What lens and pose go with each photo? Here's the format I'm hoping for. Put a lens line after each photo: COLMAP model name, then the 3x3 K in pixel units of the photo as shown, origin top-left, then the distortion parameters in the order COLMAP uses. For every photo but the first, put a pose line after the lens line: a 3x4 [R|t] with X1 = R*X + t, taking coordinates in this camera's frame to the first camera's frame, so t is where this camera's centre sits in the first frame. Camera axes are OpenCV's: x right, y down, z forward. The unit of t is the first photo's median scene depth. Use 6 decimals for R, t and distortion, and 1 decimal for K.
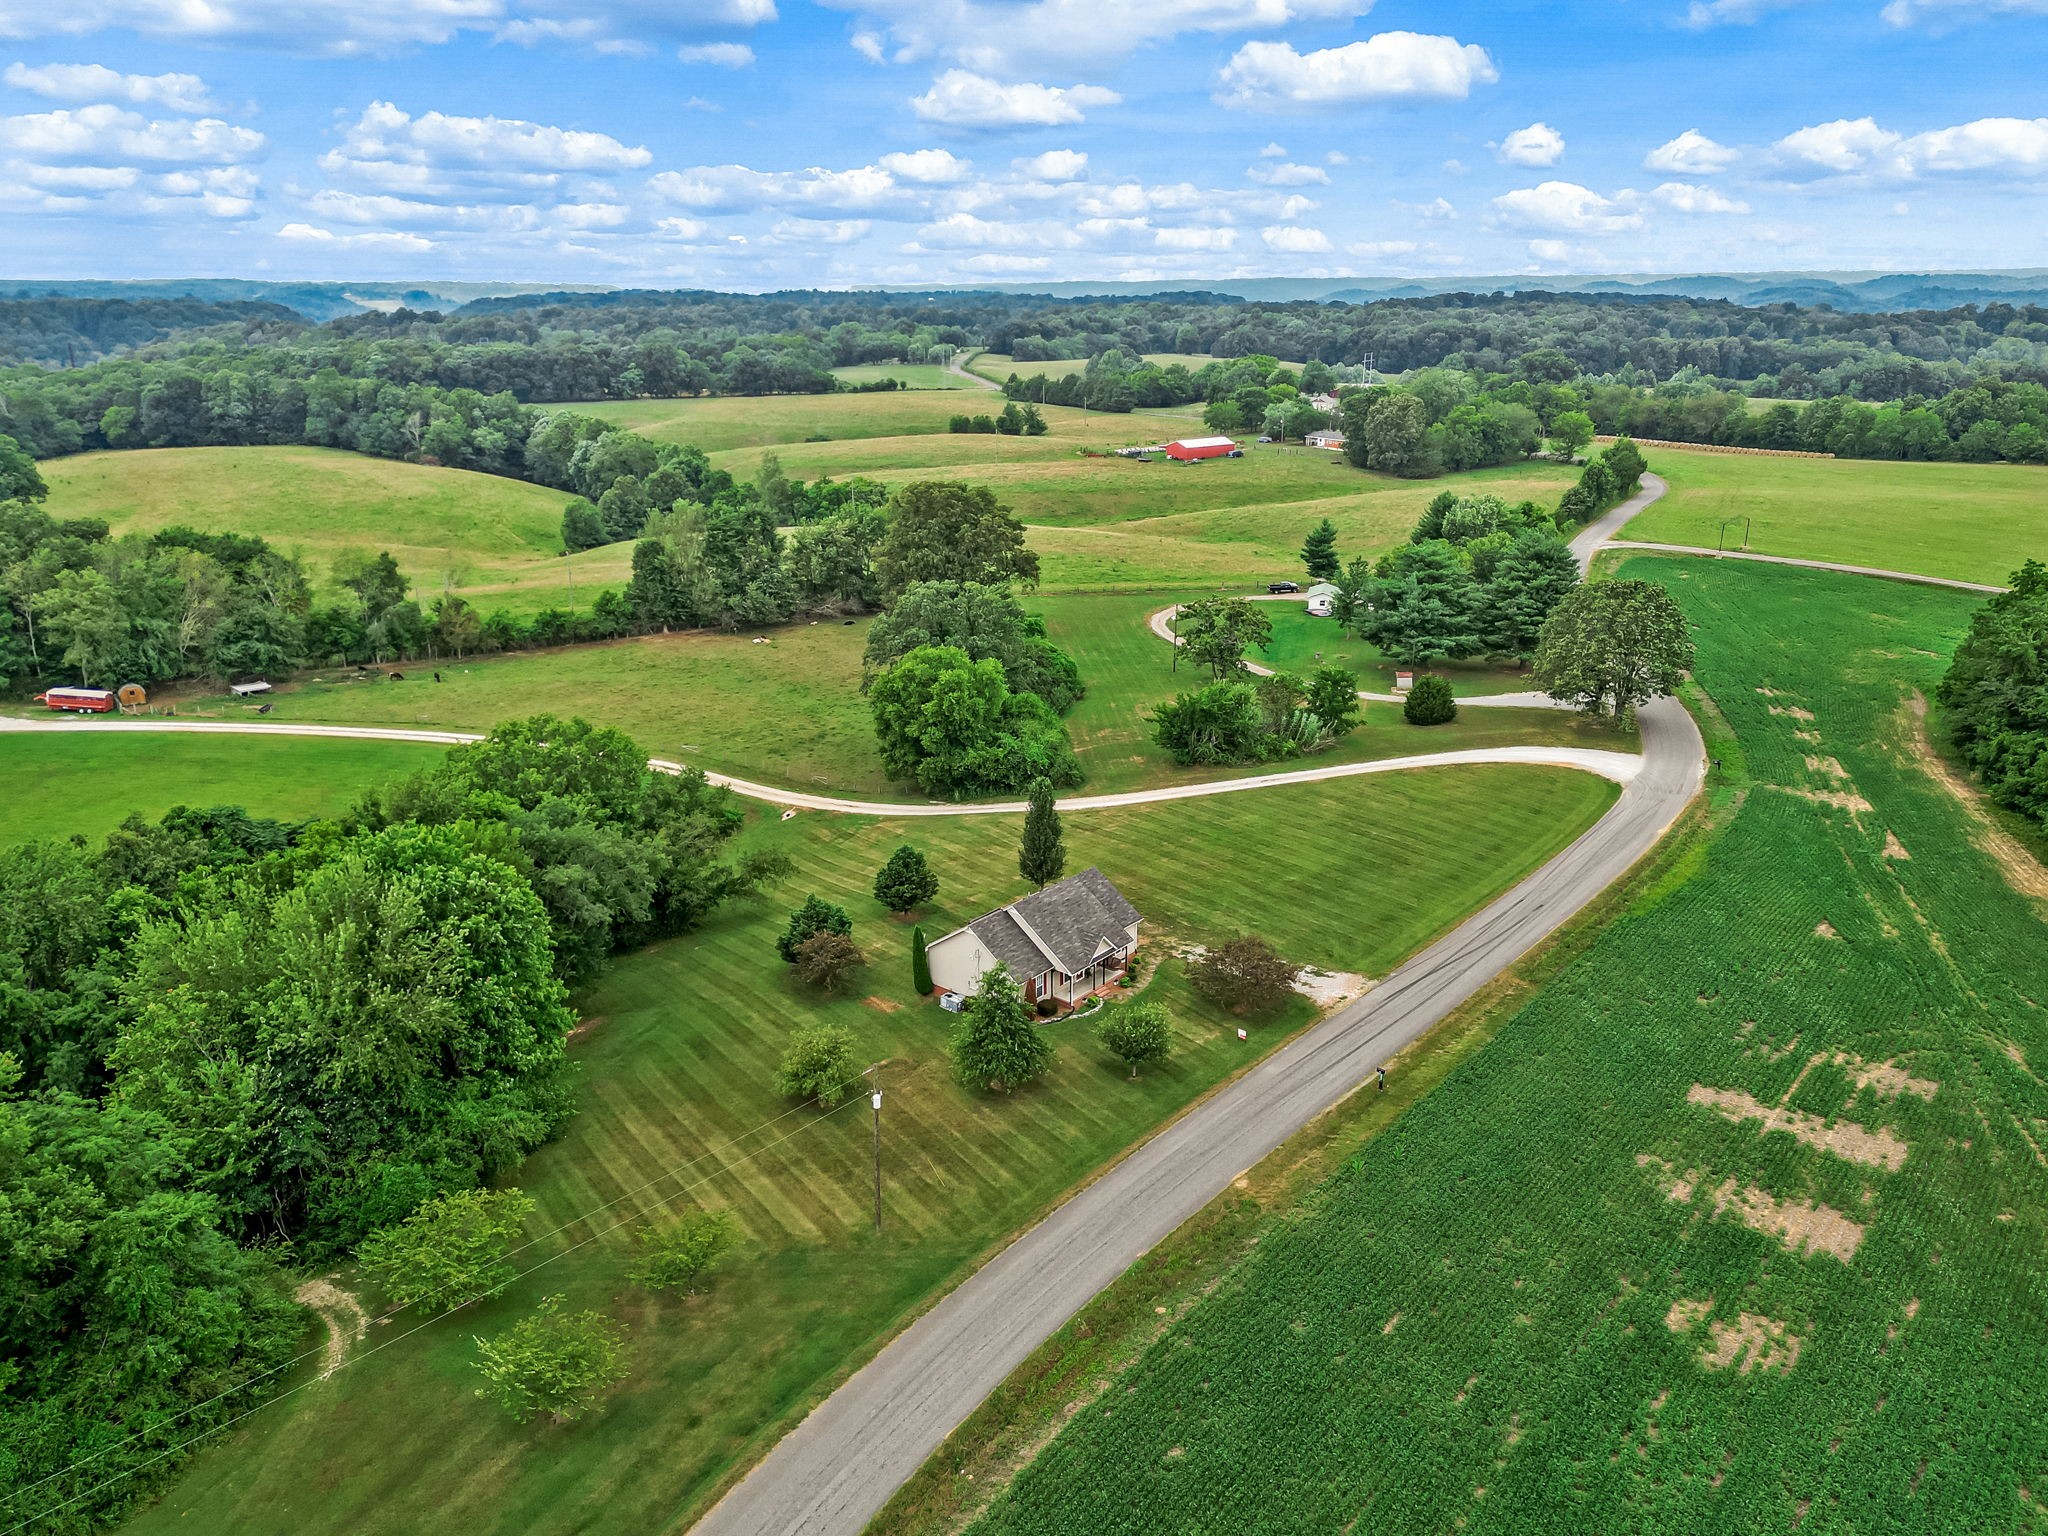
lens RADIAL K [[1470.8, 0, 1024.0], [0, 1470.8, 768.0], [0, 0, 1]] dist [0.074061, -0.073234]
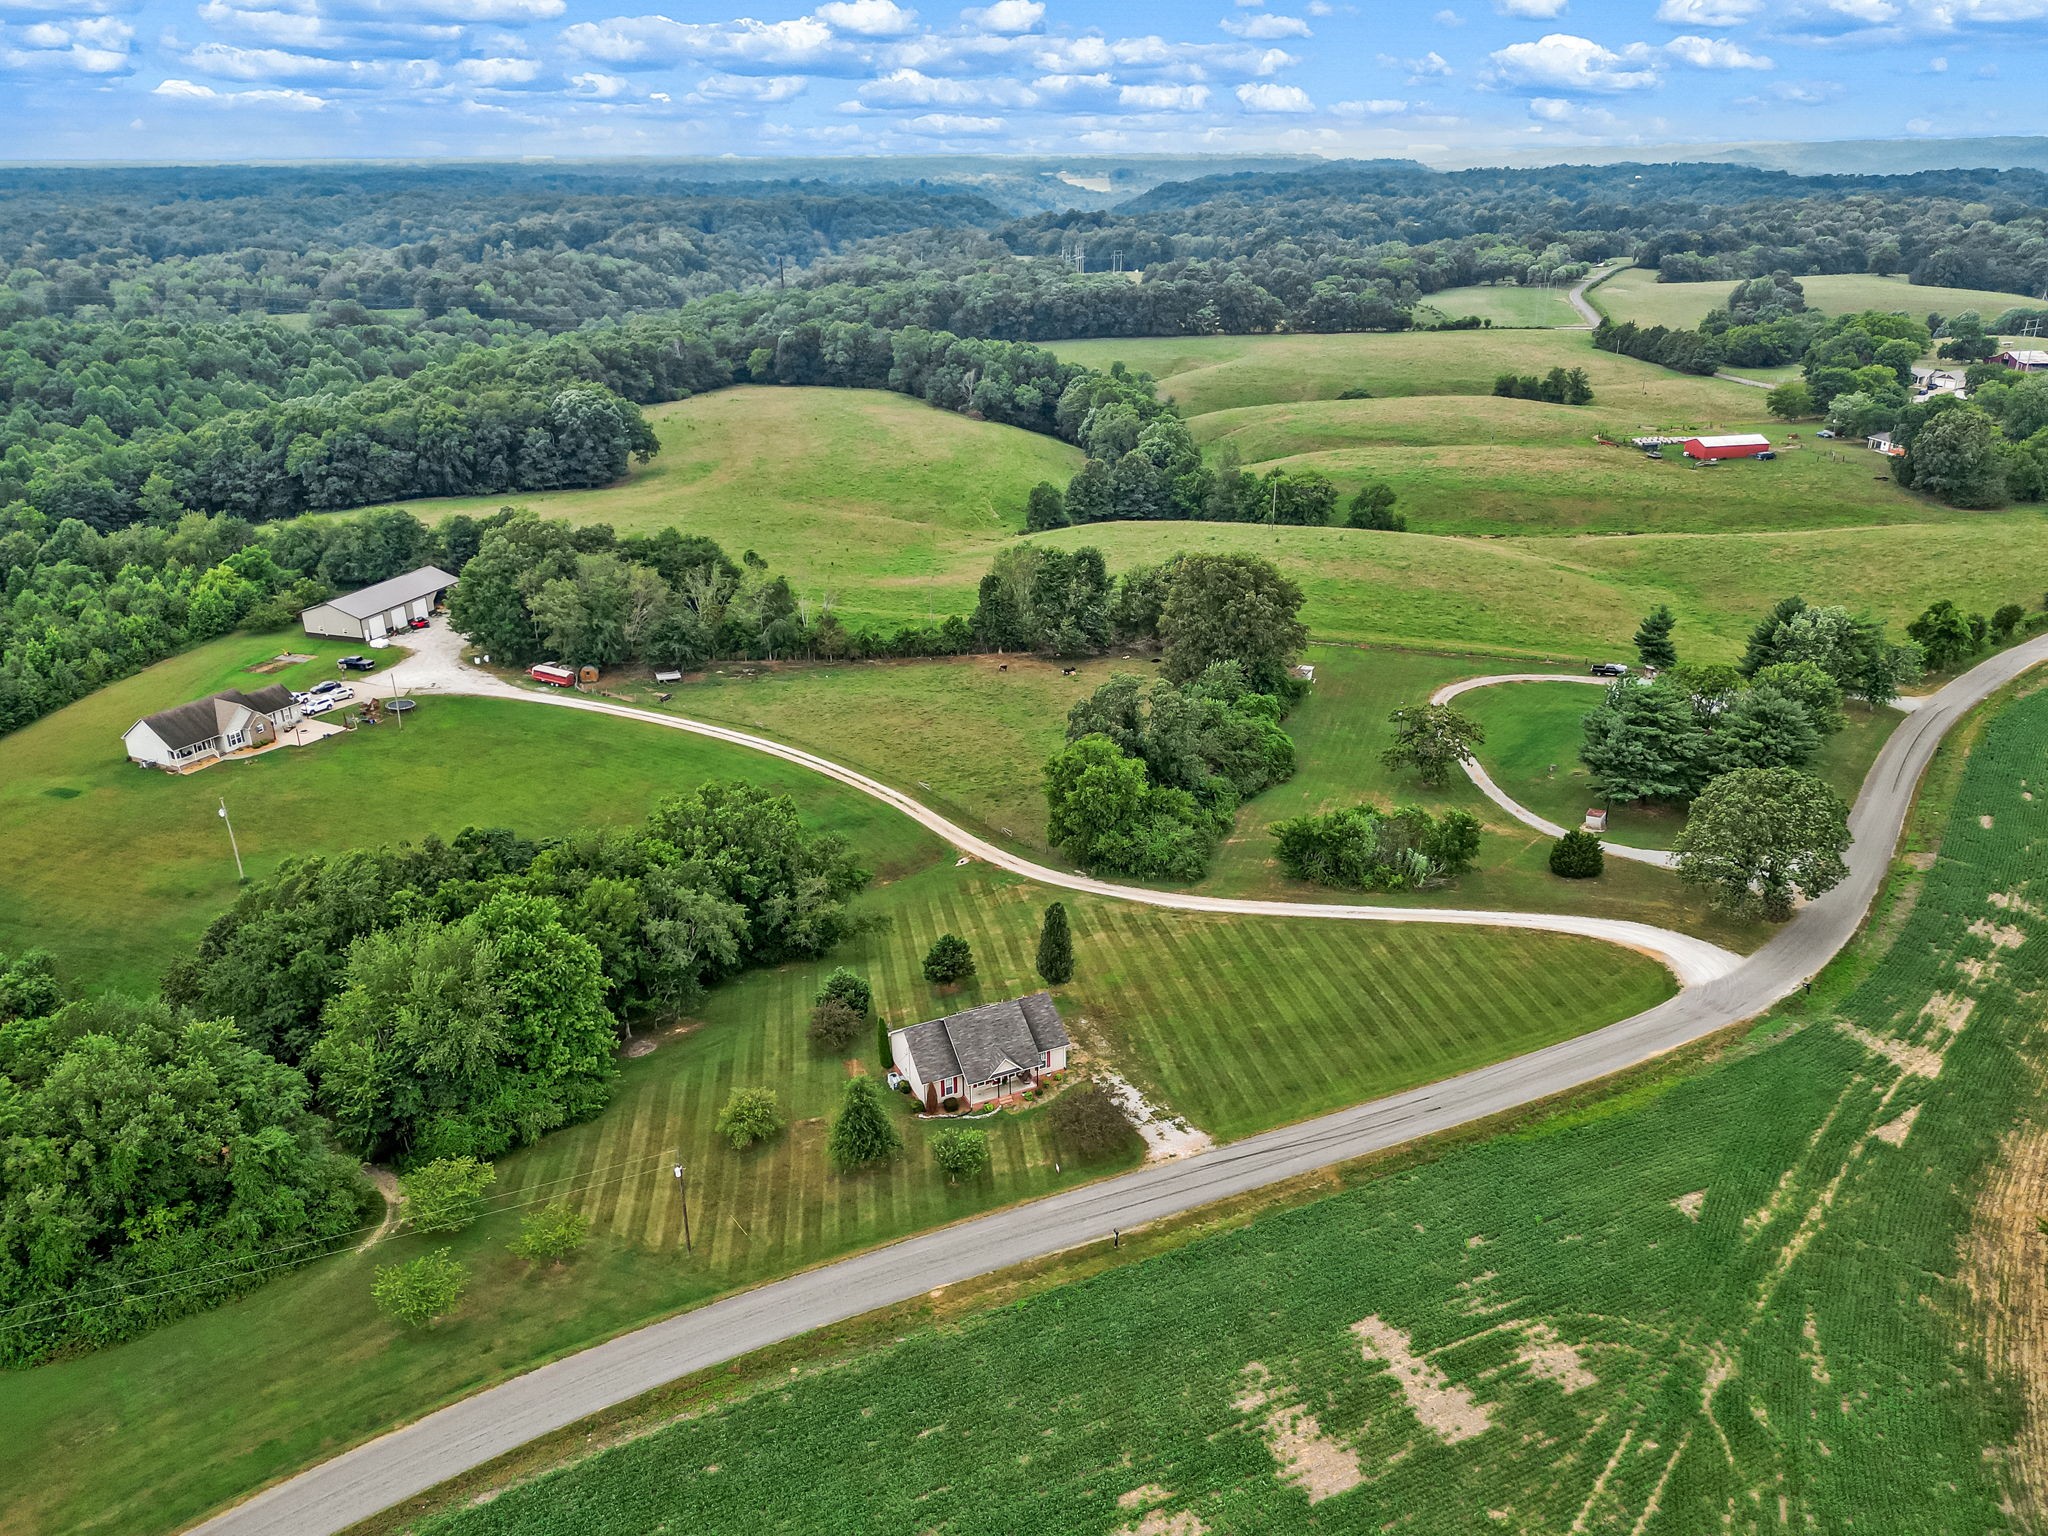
lens RADIAL K [[1470.8, 0, 1024.0], [0, 1470.8, 768.0], [0, 0, 1]] dist [0.074061, -0.073234]
pose [[0.909393, 0.154411, -0.386213, 0.291518], [-0.125962, 0.987174, 0.098086, -0.144478], [0.396405, -0.040551, 0.917180, -0.078080]]
